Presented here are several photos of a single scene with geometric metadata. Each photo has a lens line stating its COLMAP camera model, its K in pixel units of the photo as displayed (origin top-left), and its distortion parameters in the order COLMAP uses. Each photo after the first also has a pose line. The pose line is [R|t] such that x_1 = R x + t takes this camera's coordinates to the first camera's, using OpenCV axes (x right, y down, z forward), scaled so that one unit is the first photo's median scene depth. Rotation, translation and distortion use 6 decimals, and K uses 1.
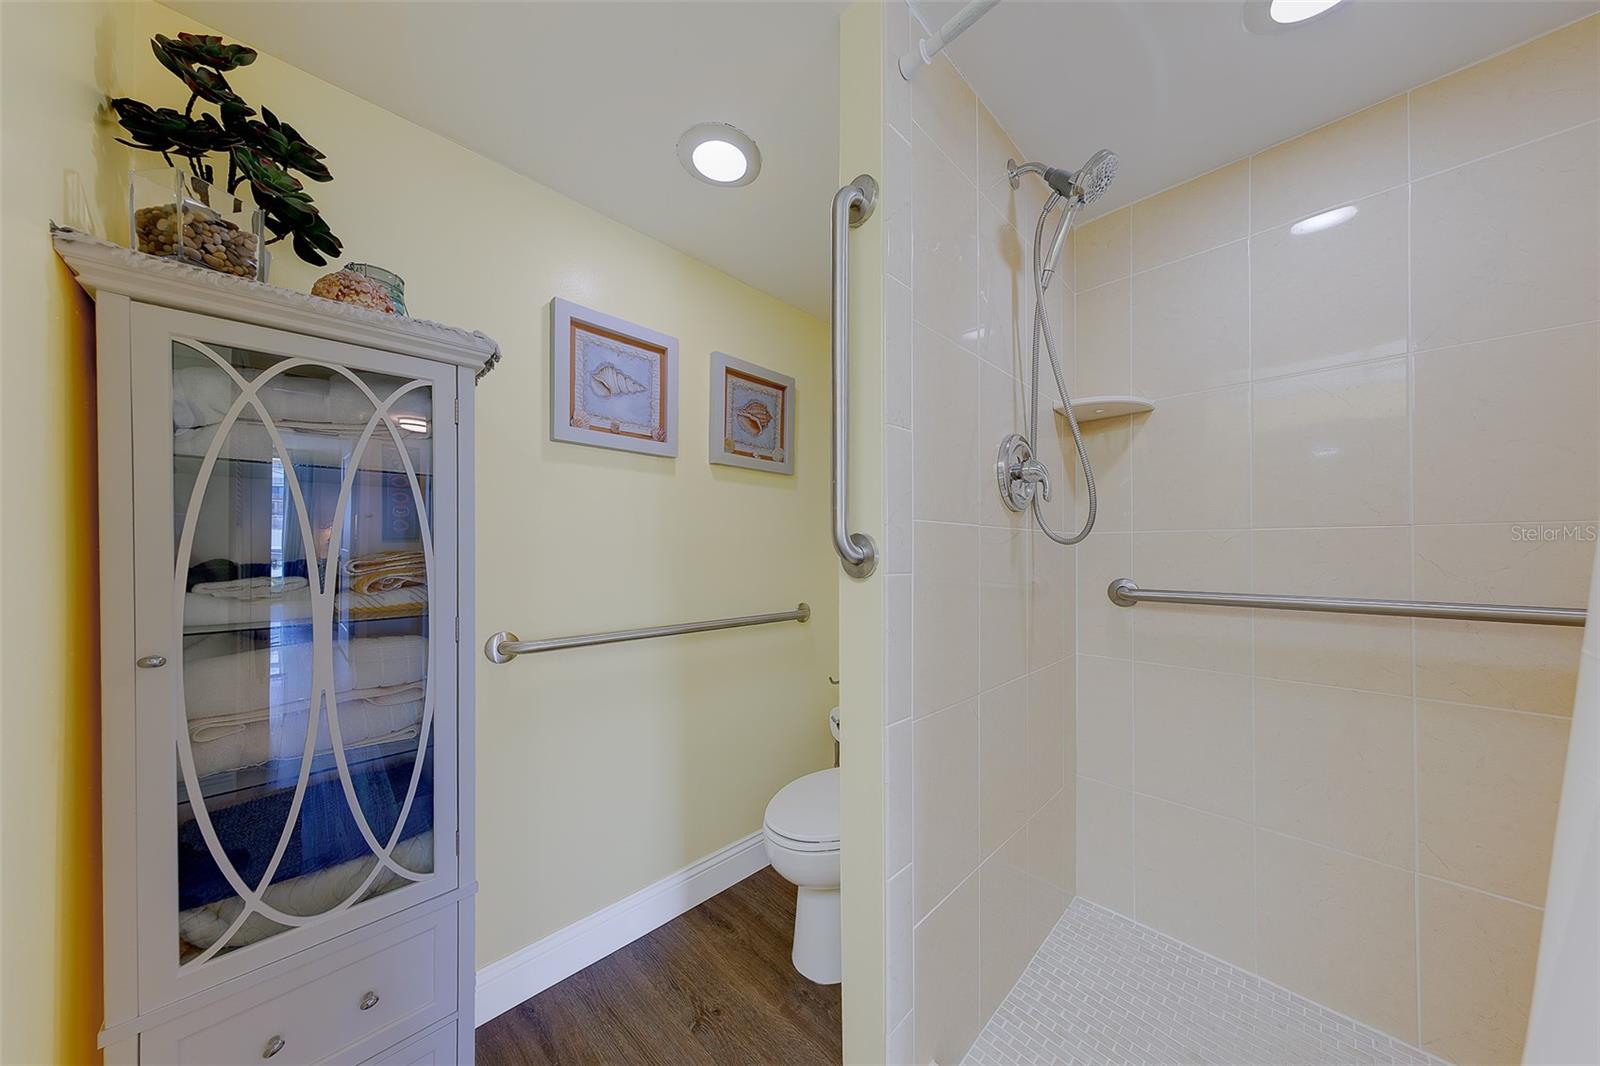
lens RADIAL K [[518.1, 0, 803.8], [0, 518.1, 548.5], [0, 0, 1]] dist [0.008245, -0.000838]
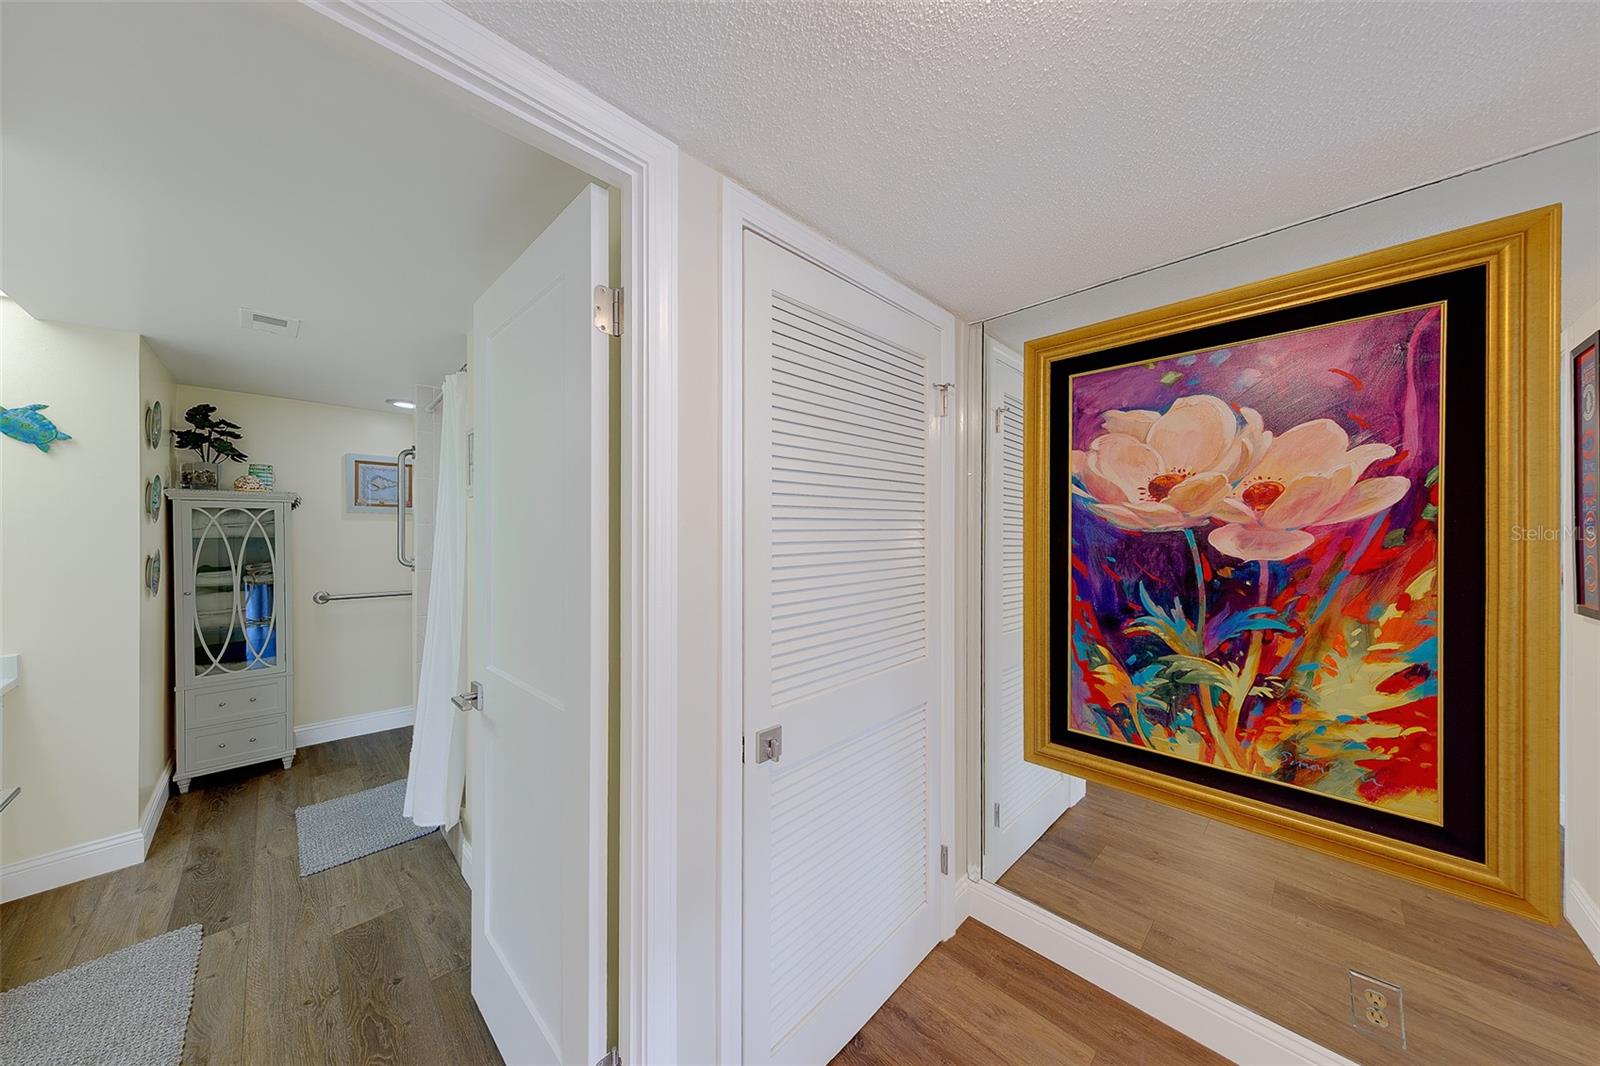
lens RADIAL K [[518.1, 0, 804.0], [0, 518.1, 534.5], [0, 0, 1]] dist [0.008245, -0.000838]
pose [[0.999975, -0.003798, -0.005968, 2.641576], [0.003833, 0.999975, 0.005919, -0.177309], [0.005946, -0.005942, 0.999965, -2.248494]]
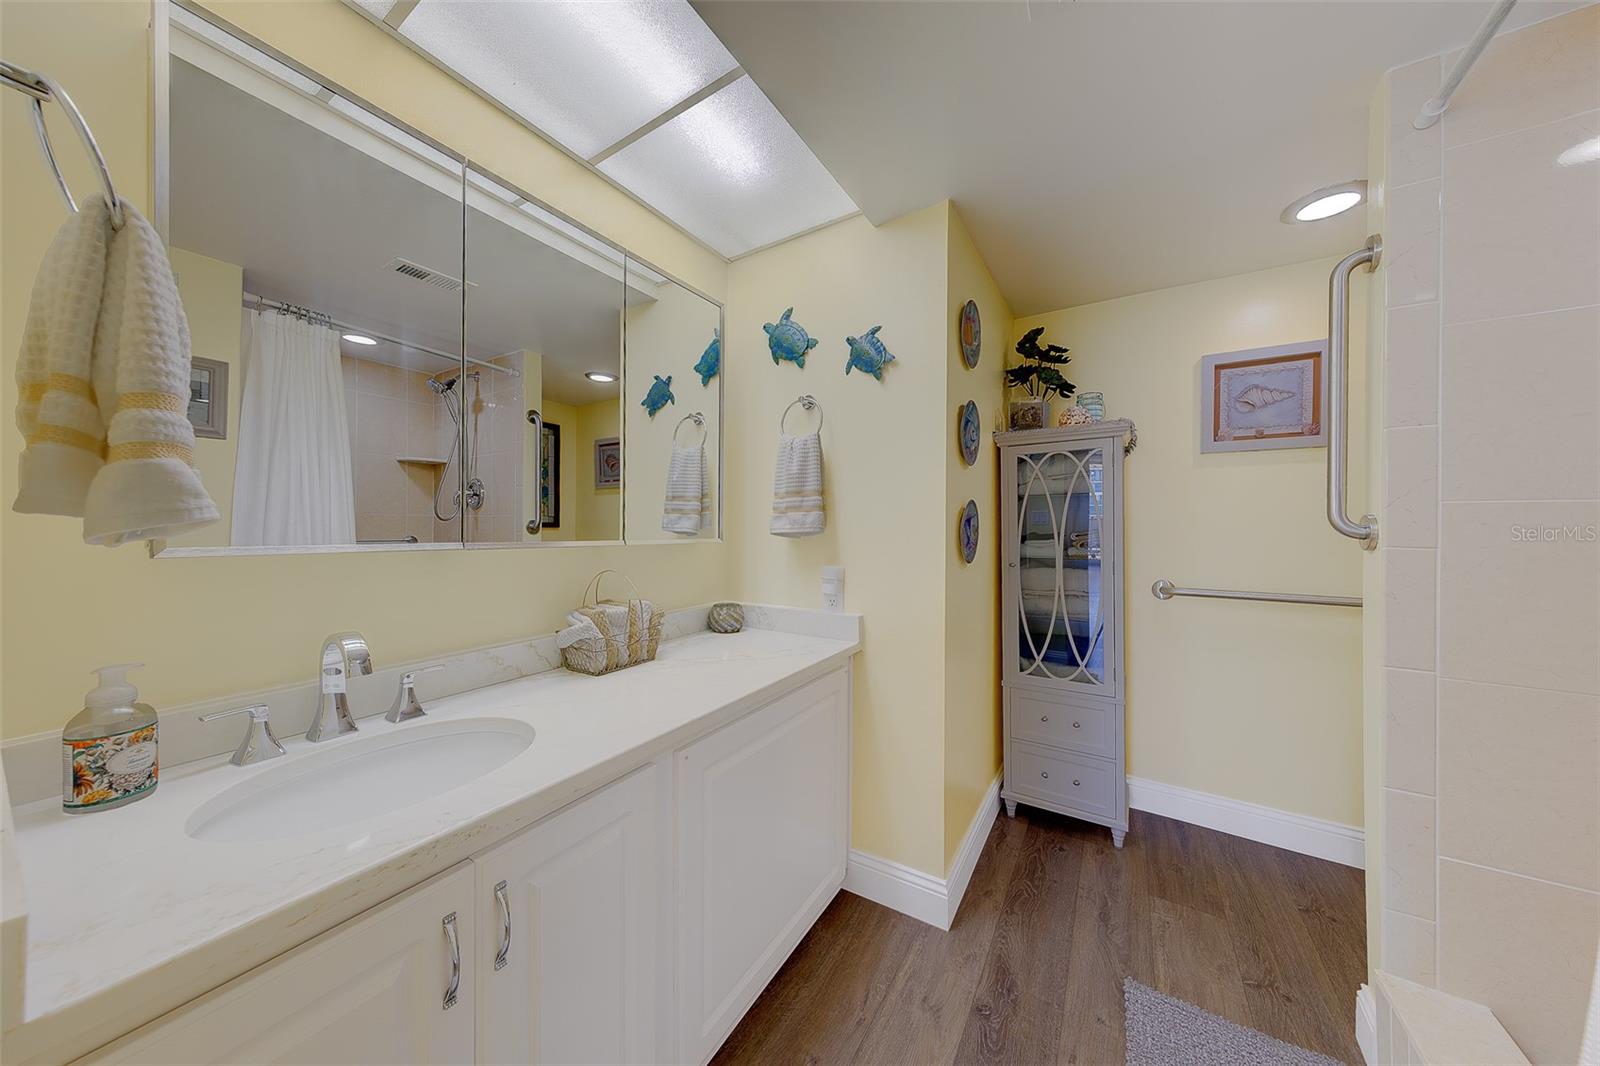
lens RADIAL K [[518.1, 0, 804.5], [0, 518.1, 528.3], [0, 0, 1]] dist [0.008245, -0.000838]
pose [[0.221013, -0.007481, -0.975242, 1.112931], [-0.003206, 0.999960, -0.008397, 0.026518], [0.975266, 0.004983, 0.220980, -0.655254]]
